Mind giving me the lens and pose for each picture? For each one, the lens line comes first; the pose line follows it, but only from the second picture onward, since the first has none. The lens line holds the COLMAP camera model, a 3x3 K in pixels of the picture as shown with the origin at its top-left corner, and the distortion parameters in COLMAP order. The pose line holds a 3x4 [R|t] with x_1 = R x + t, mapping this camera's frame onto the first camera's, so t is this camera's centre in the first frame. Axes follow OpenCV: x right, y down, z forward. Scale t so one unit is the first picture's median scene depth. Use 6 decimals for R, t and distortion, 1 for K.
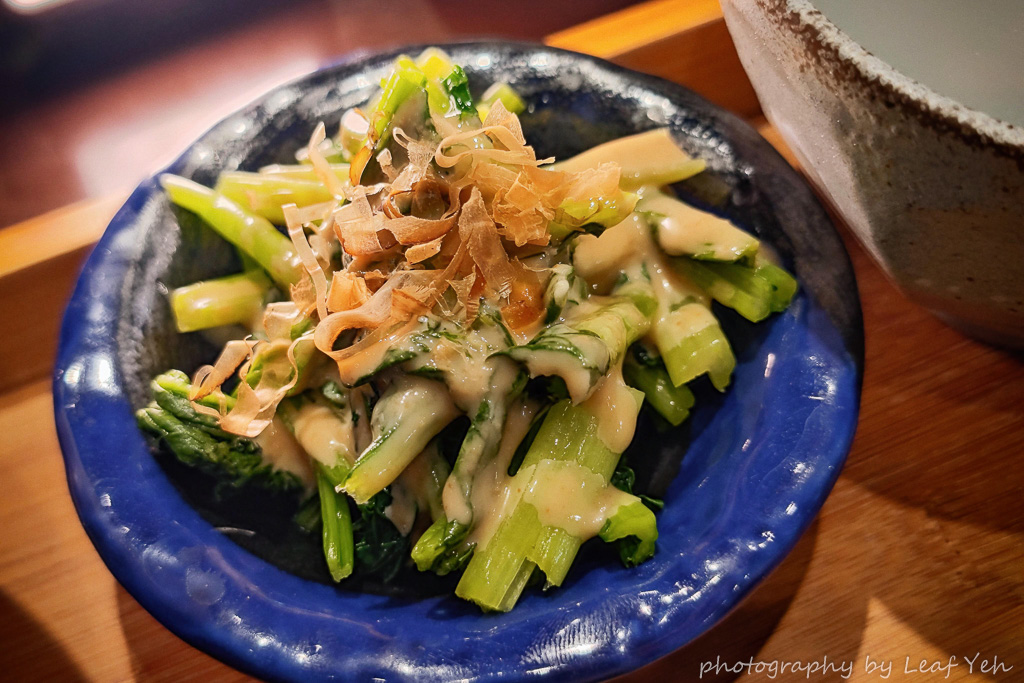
lens RADIAL K [[1229.3, 0, 512.0], [0, 1229.3, 341.5], [0, 0, 1]] dist [0.074834, -0.874735]
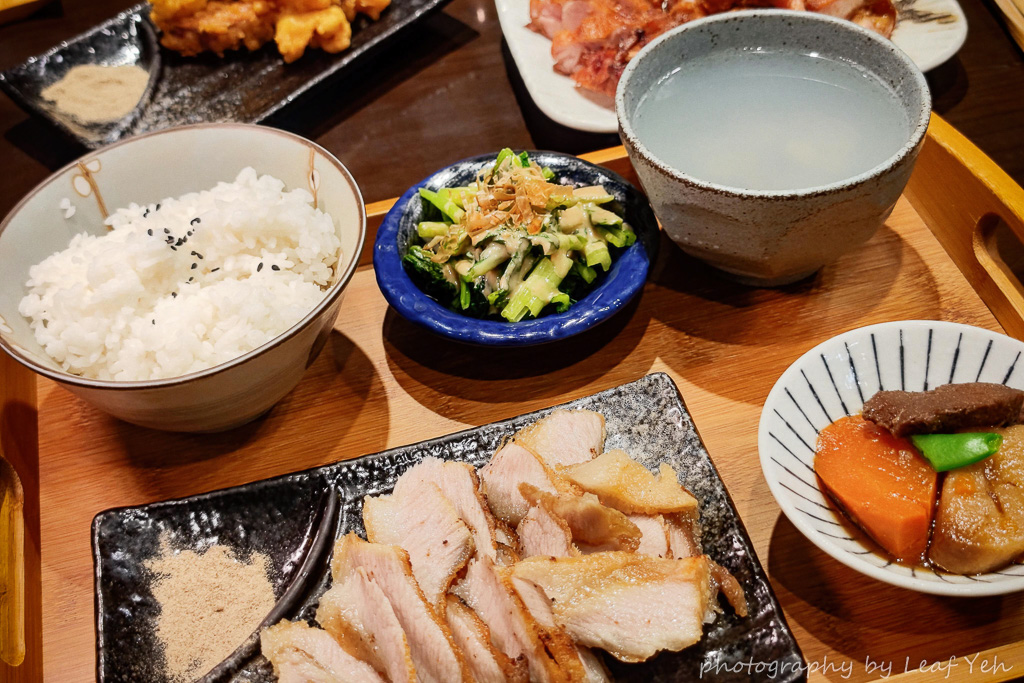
lens RADIAL K [[1229.3, 0, 512.0], [0, 1229.3, 341.5], [0, 0, 1]] dist [0.074834, -0.874735]
pose [[0.985404, 0.098856, -0.138590, 0.399436], [-0.119548, 0.981440, -0.149946, 0.704524], [0.121195, 0.164325, 0.978933, -1.914782]]
